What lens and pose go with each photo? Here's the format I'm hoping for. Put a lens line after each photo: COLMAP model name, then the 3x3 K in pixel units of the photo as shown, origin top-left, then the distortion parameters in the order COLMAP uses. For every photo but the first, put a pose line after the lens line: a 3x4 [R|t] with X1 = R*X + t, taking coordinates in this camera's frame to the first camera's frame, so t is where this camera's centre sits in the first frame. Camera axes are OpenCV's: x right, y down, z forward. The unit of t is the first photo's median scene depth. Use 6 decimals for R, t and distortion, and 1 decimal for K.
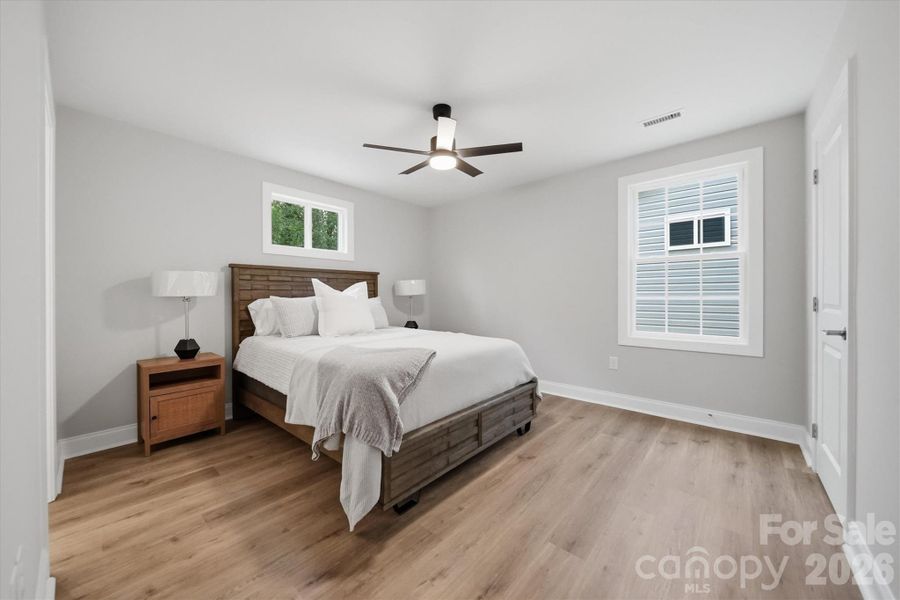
lens RADIAL K [[328.3, 0, 445.2], [0, 328.3, 297.2], [0, 0, 1]] dist [-0.012459, 0.000437]
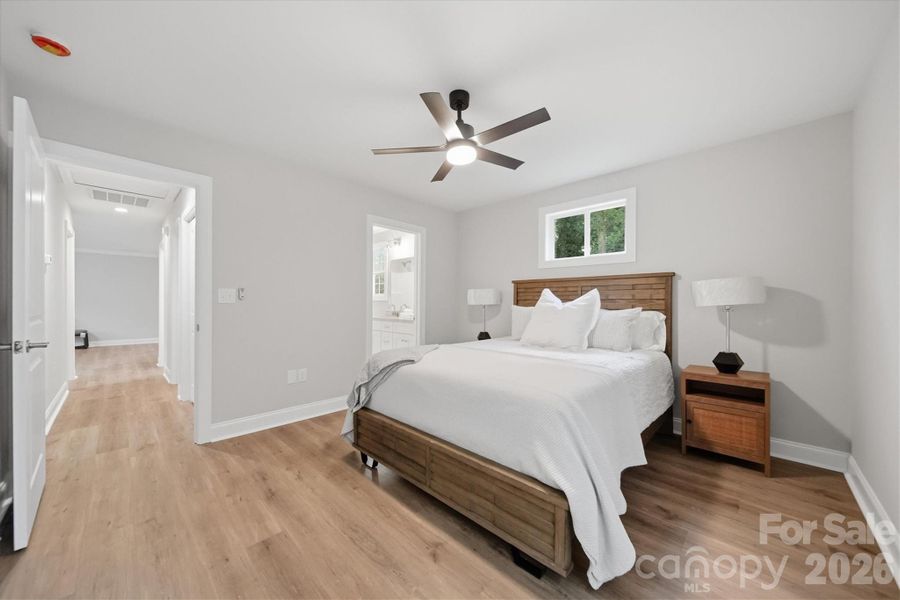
lens RADIAL K [[331.7, 0, 450.8], [0, 331.7, 304.0], [0, 0, 1]] dist [-0.000562, 0.000060]
pose [[-0.056560, 0.003806, -0.998392, 0.934337], [-0.017211, 0.999840, 0.004787, -0.012365], [0.998251, 0.017454, -0.056486, 1.085875]]
